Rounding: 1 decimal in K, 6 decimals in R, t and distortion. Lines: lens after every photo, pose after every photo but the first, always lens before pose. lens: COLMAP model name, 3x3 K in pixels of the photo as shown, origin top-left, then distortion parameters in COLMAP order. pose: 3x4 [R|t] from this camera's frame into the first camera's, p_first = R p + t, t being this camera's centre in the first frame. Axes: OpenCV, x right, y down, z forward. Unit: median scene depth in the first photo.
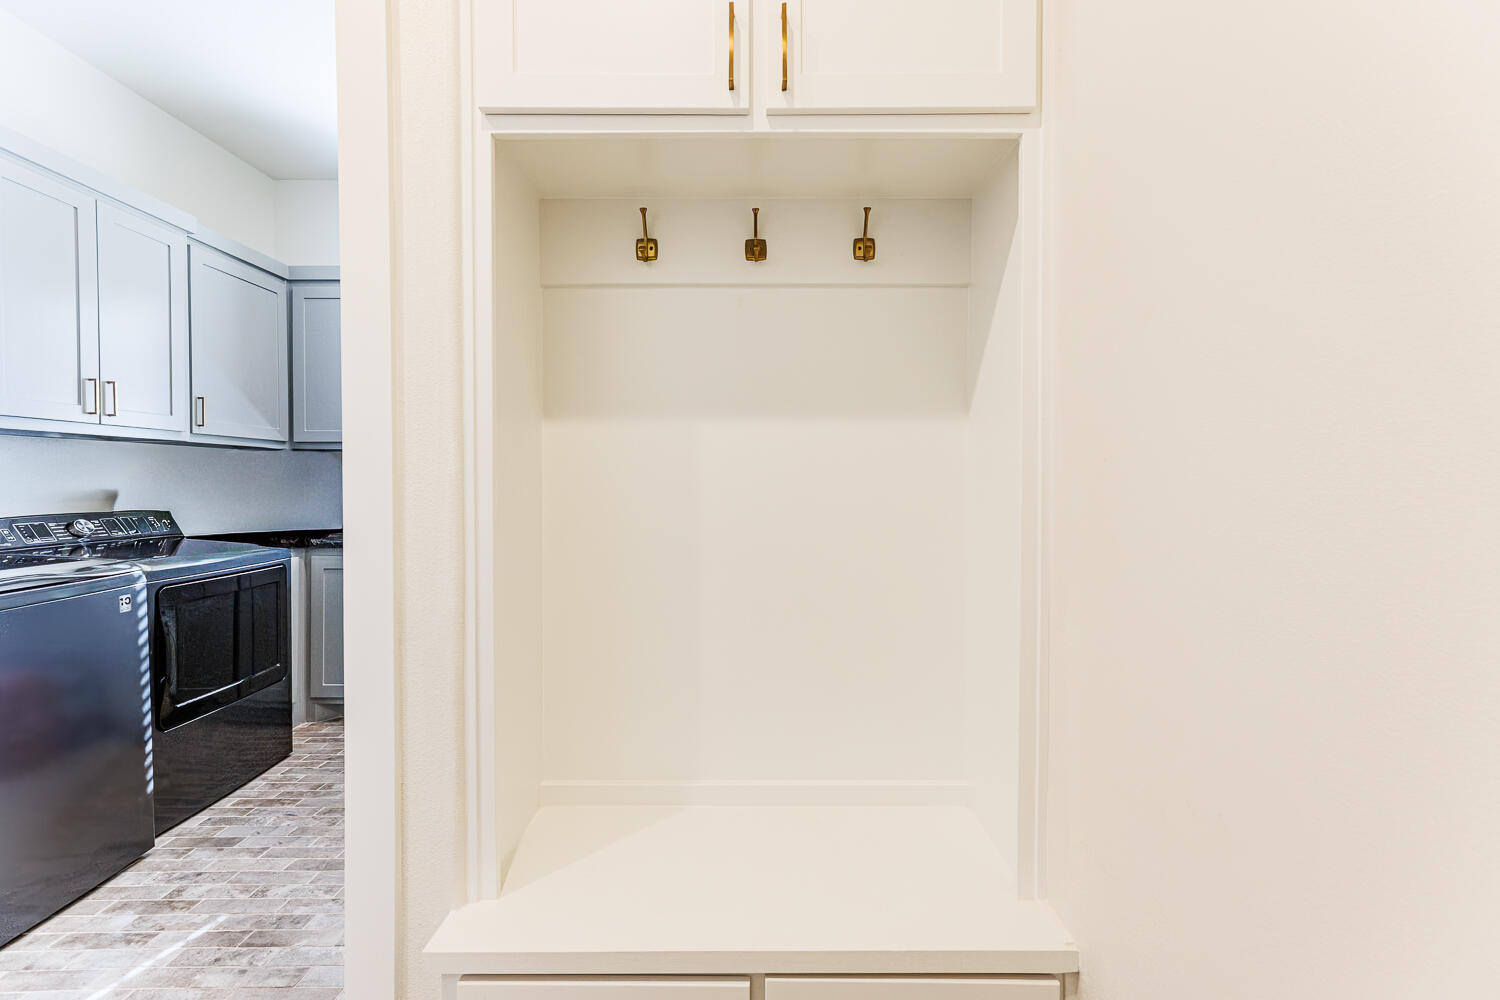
lens RADIAL K [[591.0, 0, 749.7], [0, 591.0, 490.2], [0, 0, 1]] dist [-0.000901, 0.000184]
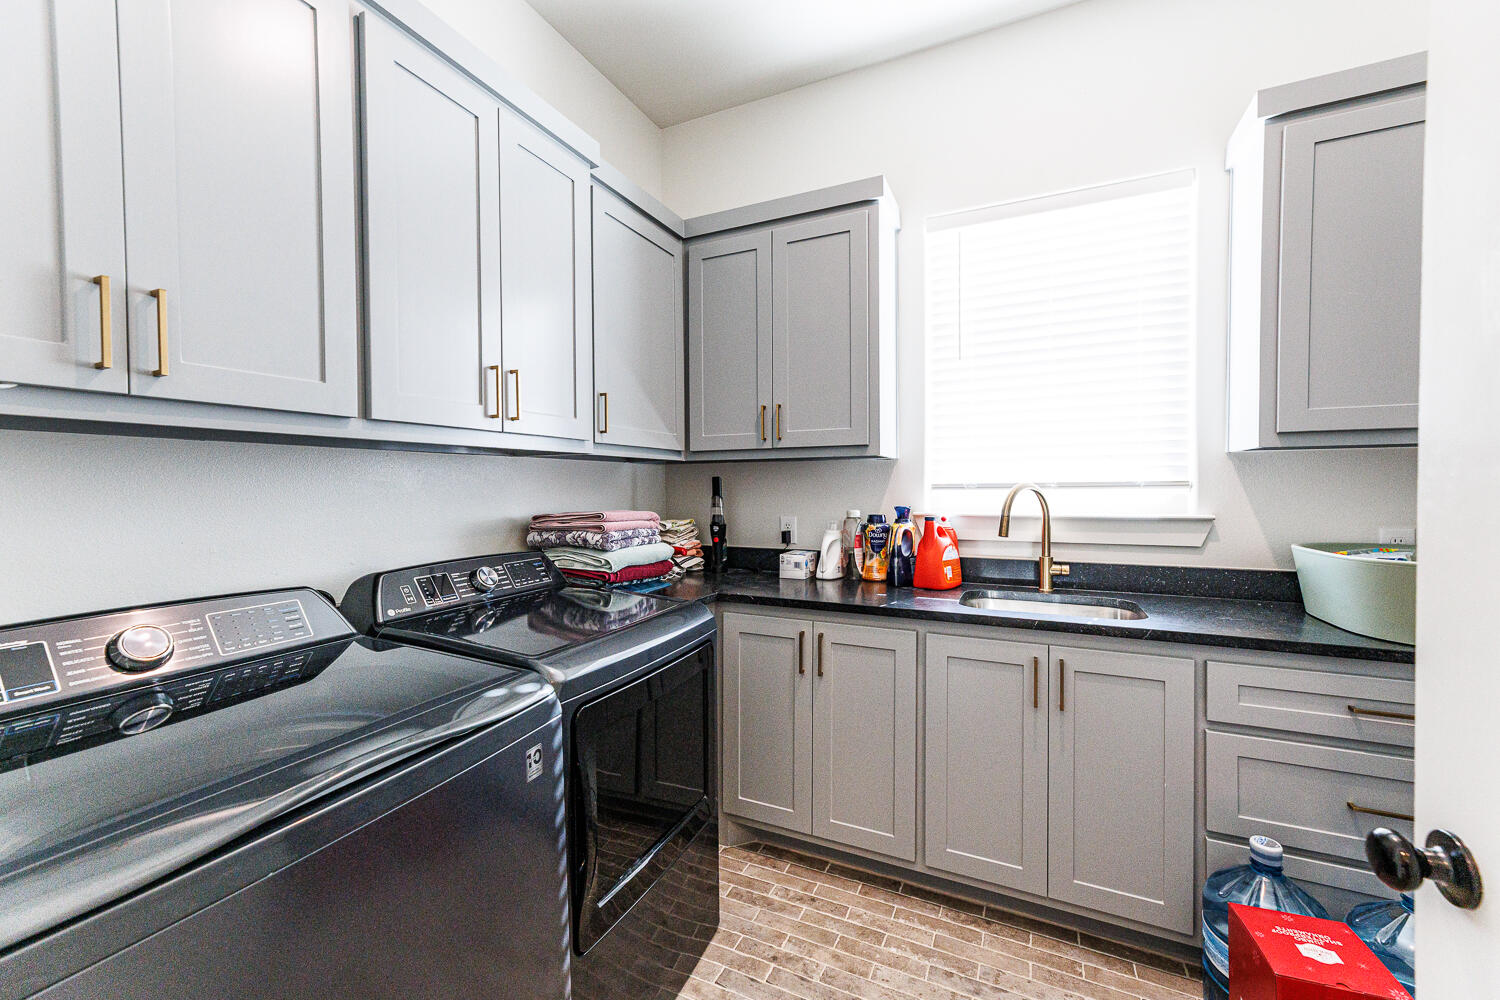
lens RADIAL K [[591.0, 0, 760.4], [0, 591.0, 494.9], [0, 0, 1]] dist [-0.000901, 0.000184]
pose [[0.908573, 0.007671, -0.417657, -0.505959], [-0.001924, 0.999898, 0.014179, -0.046799], [0.417723, -0.012079, 0.908494, 0.467898]]
